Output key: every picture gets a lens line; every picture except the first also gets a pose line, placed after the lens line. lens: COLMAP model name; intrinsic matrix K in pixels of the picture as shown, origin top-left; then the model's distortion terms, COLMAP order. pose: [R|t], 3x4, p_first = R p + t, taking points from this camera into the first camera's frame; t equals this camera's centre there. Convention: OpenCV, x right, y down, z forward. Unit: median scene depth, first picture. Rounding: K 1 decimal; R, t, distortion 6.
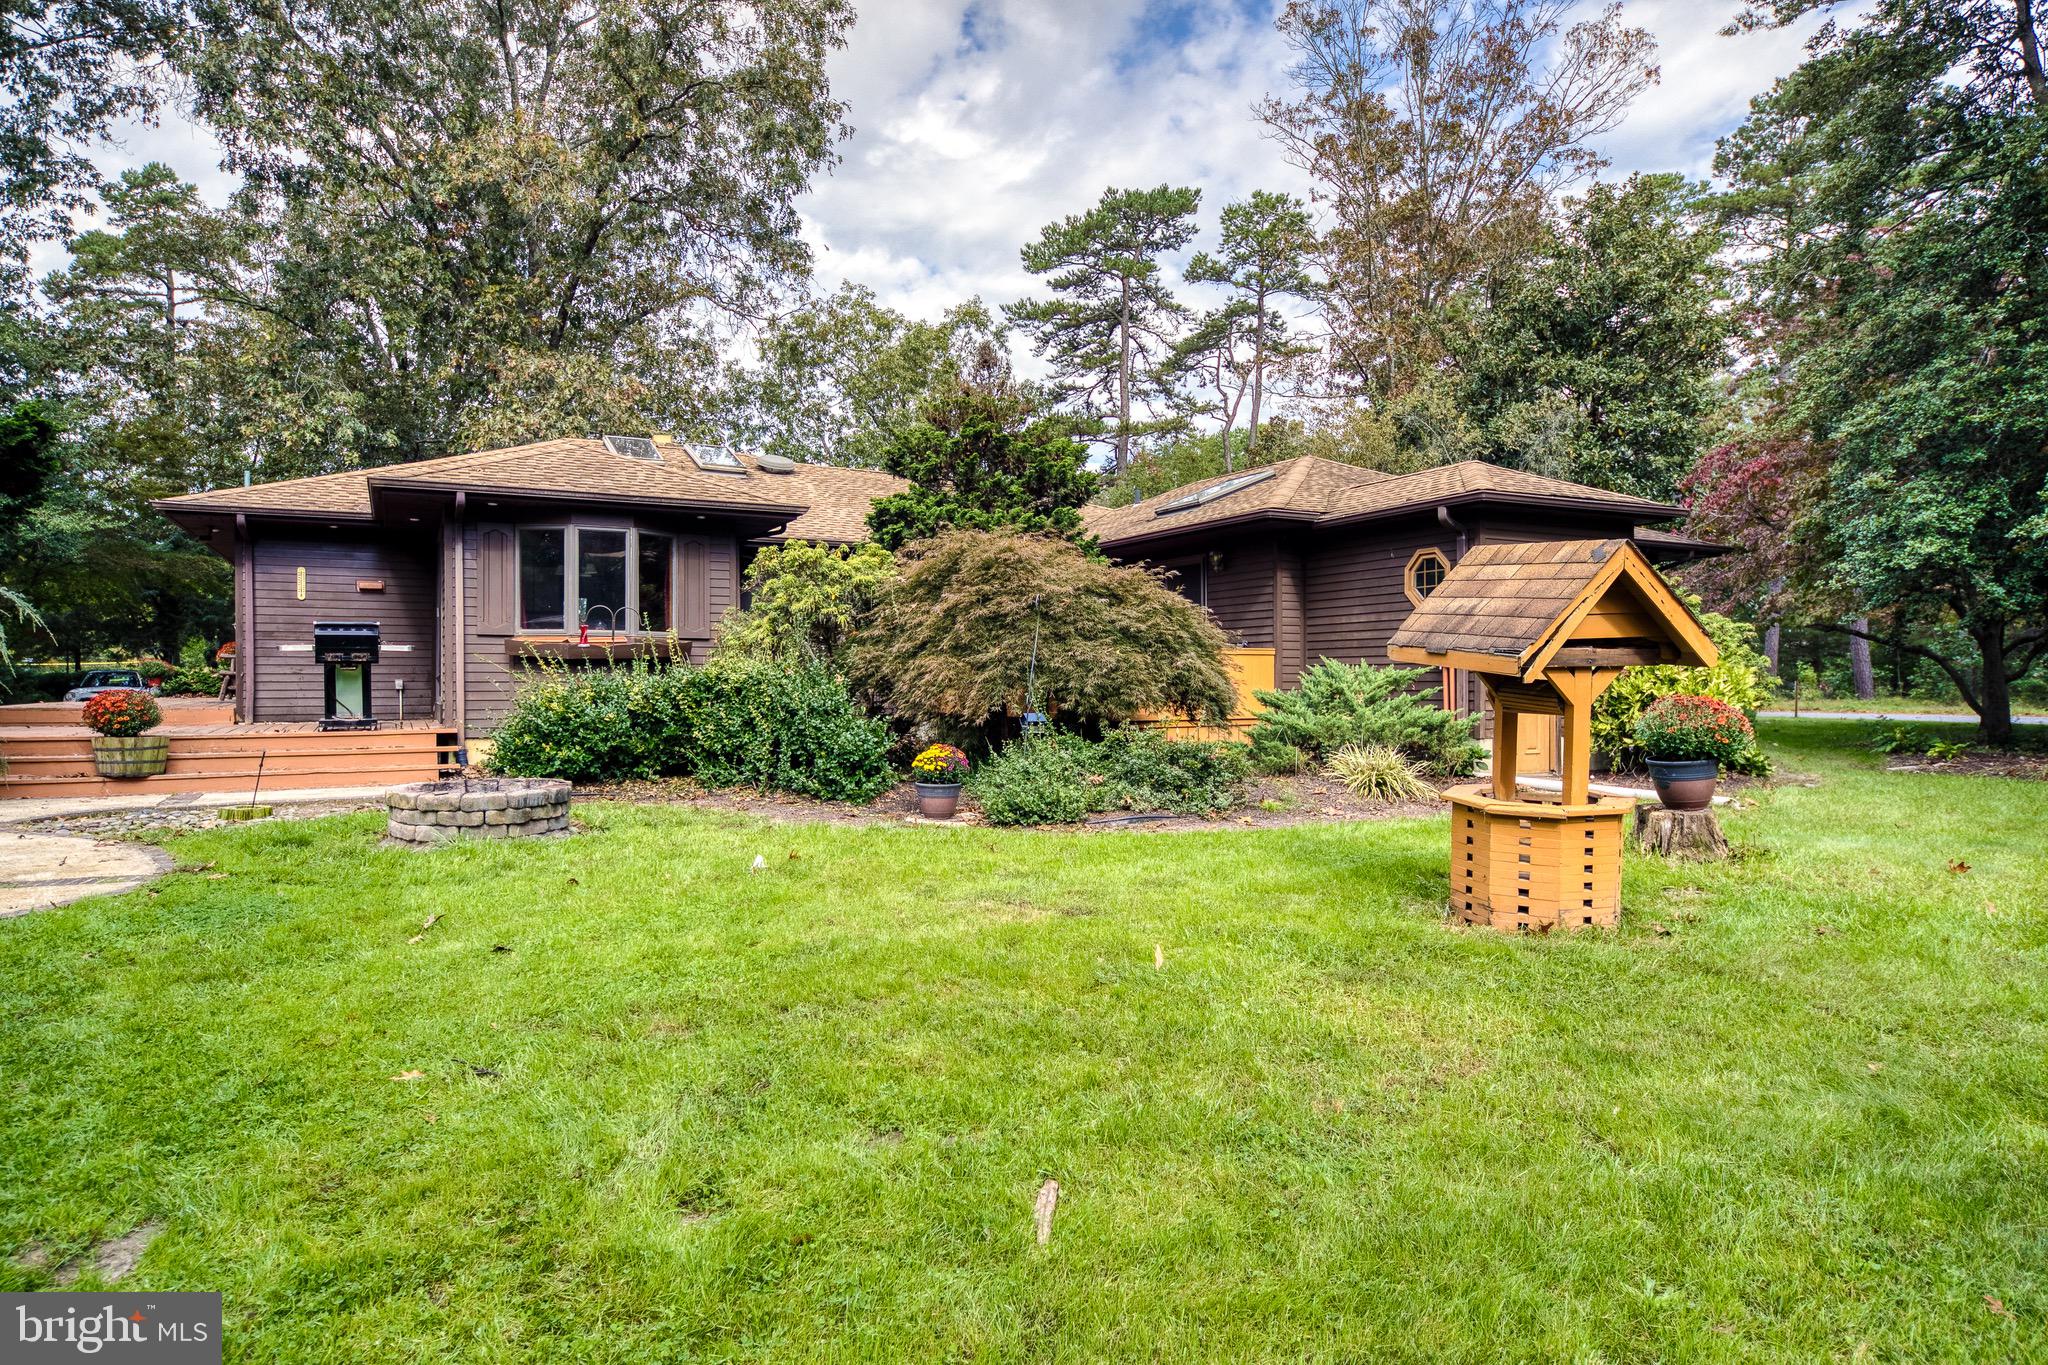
lens RADIAL K [[1261.6, 0, 1028.3], [0, 1261.6, 681.1], [0, 0, 1]] dist [0.010835, 0.003901]
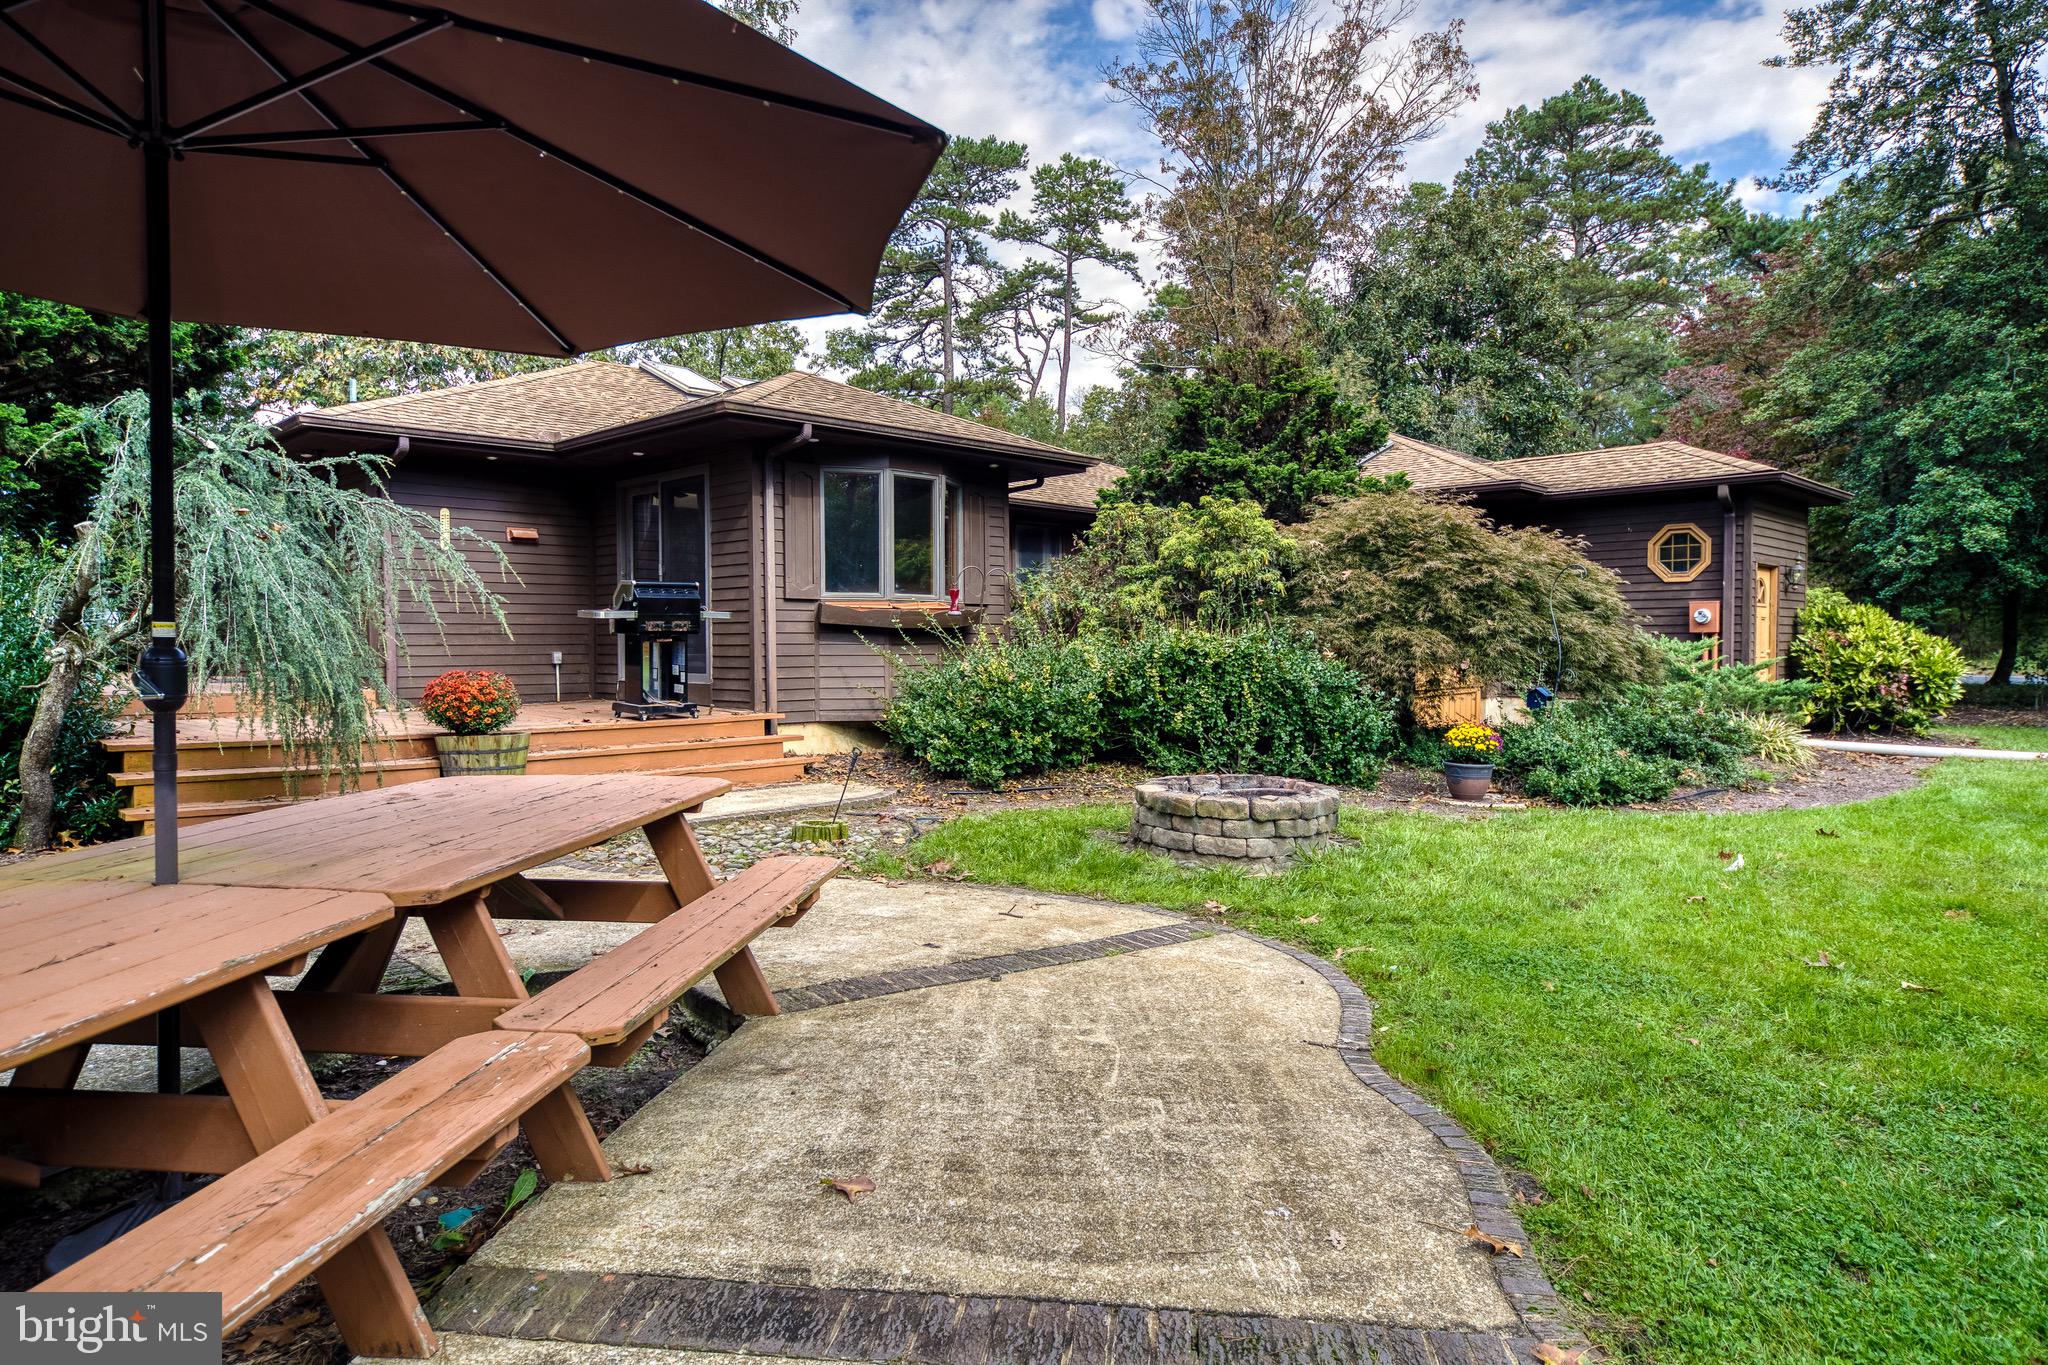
lens RADIAL K [[1261.6, 0, 1023.8], [0, 1261.6, 677.3], [0, 0, 1]] dist [0.010835, 0.003901]
pose [[0.950174, -0.010513, 0.311542, -0.475047], [0.001938, 0.999611, 0.027823, -0.007065], [-0.311713, -0.025833, 0.949825, 0.149532]]
